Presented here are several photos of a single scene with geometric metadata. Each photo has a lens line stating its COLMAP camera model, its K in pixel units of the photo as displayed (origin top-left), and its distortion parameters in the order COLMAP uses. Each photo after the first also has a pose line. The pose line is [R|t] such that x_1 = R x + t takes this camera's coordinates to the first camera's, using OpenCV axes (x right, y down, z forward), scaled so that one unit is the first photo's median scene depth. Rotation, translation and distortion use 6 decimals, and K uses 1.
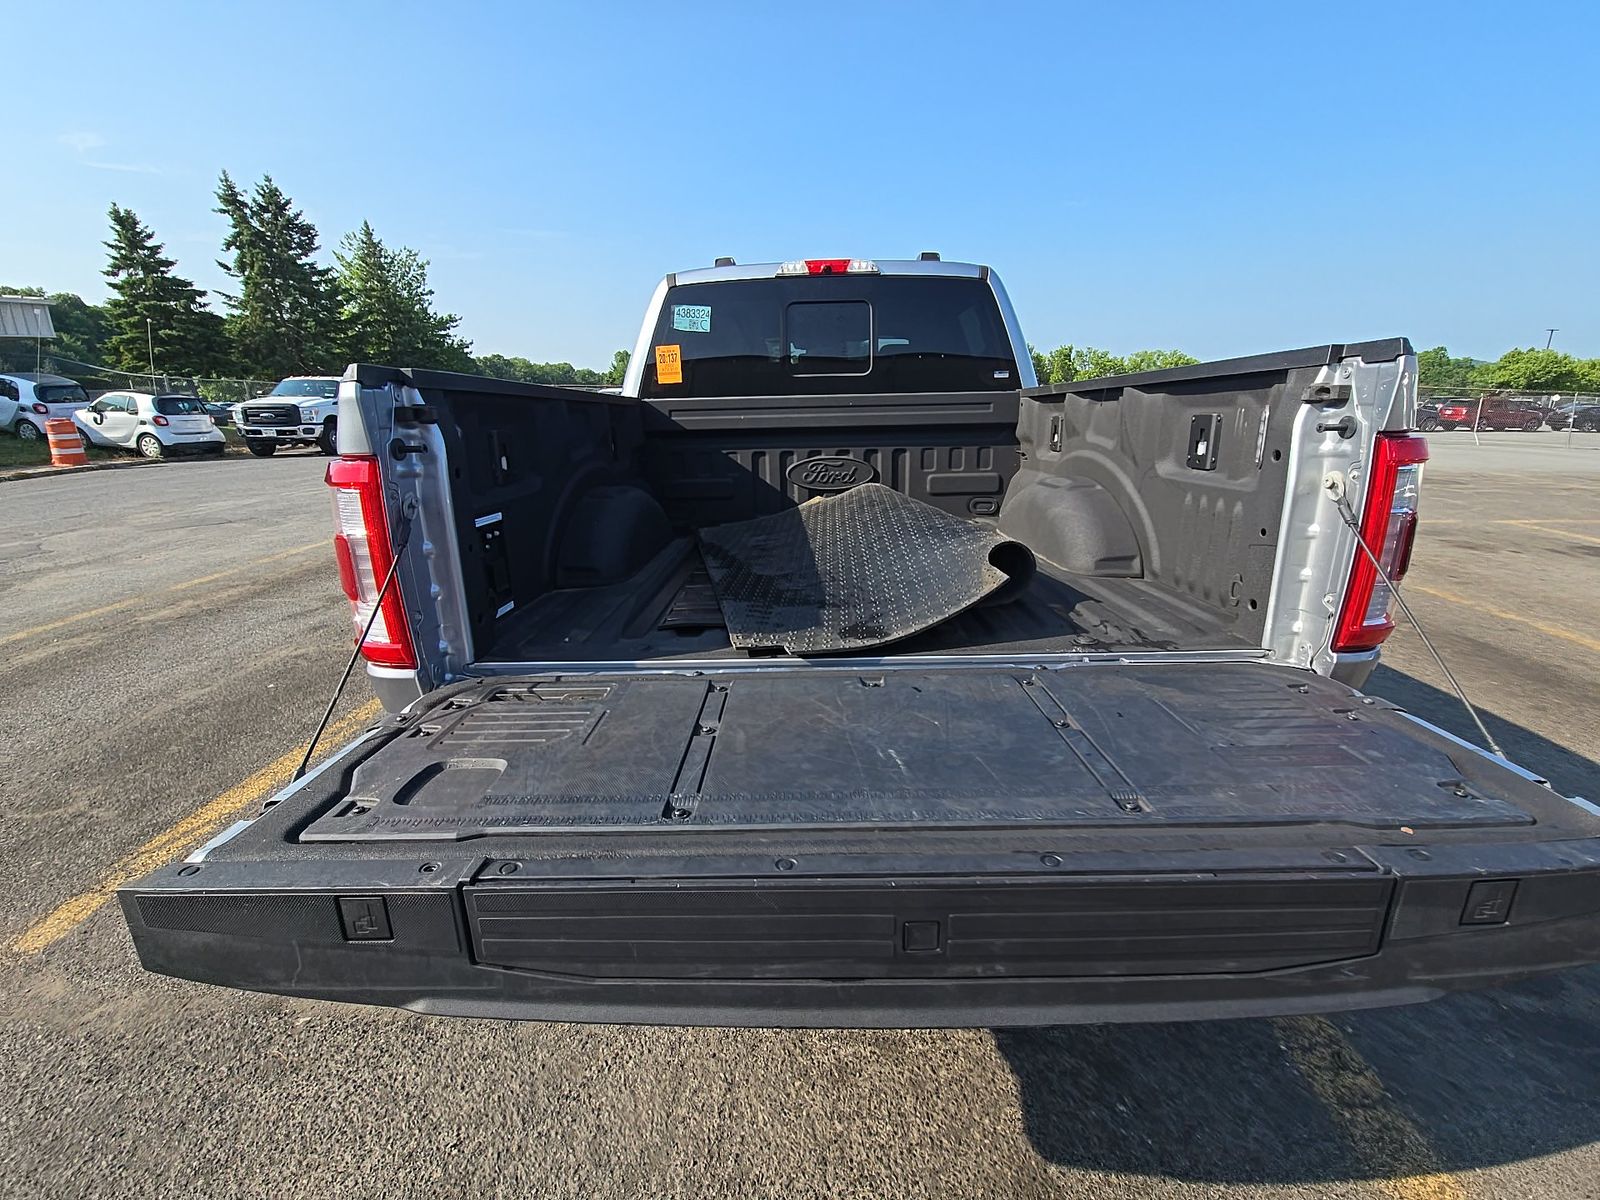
lens RADIAL K [[649.7, 0, 803.4], [0, 649.7, 577.6], [0, 0, 1]] dist [0.009484, -0.009043]
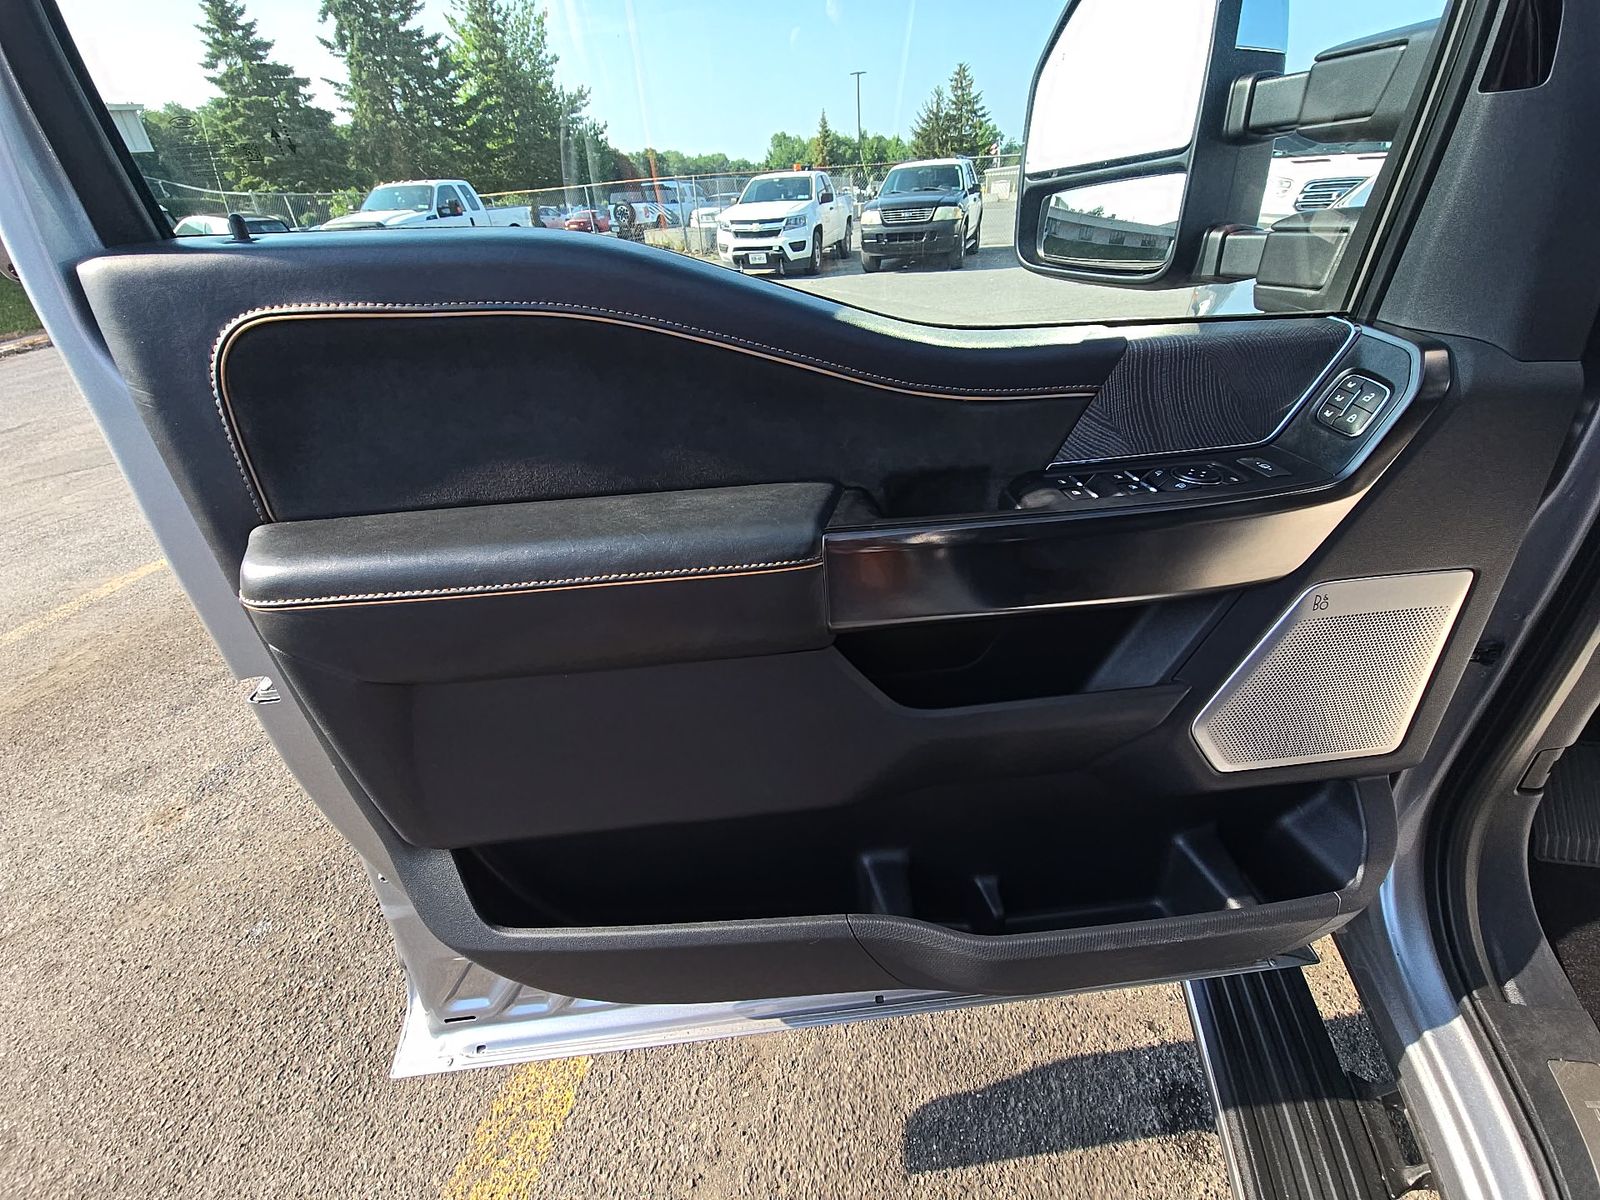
lens RADIAL K [[649.7, 0, 803.1], [0, 649.7, 587.8], [0, 0, 1]] dist [0.009484, -0.009043]
pose [[0.972019, 0.075536, -0.222427, -0.281427], [-0.010450, 0.959856, 0.280299, -0.252849], [0.234670, -0.270132, 0.933787, 0.984794]]
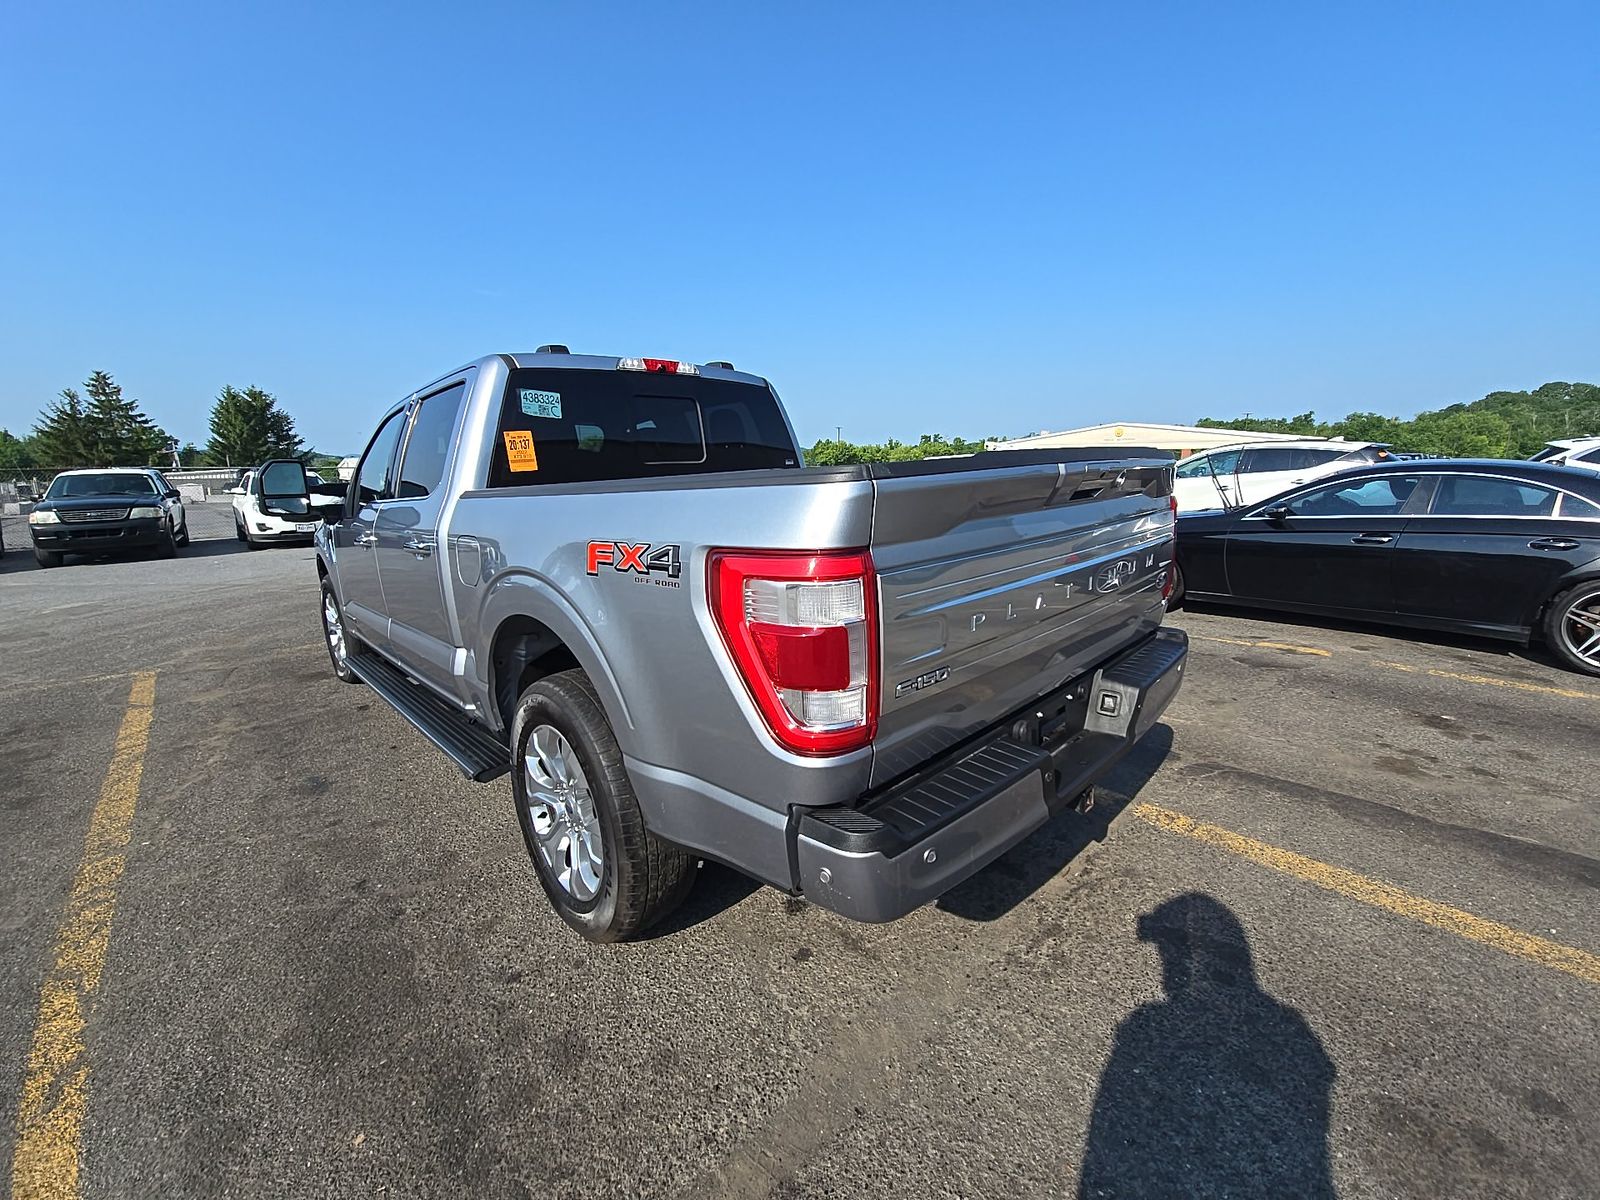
lens RADIAL K [[649.7, 0, 798.3], [0, 649.7, 572.5], [0, 0, 1]] dist [0.009484, -0.009043]
pose [[0.715546, -0.116654, 0.688757, -0.360905], [0.200153, 0.978858, -0.042150, -0.028849], [-0.669278, 0.168017, 0.723766, 0.070716]]
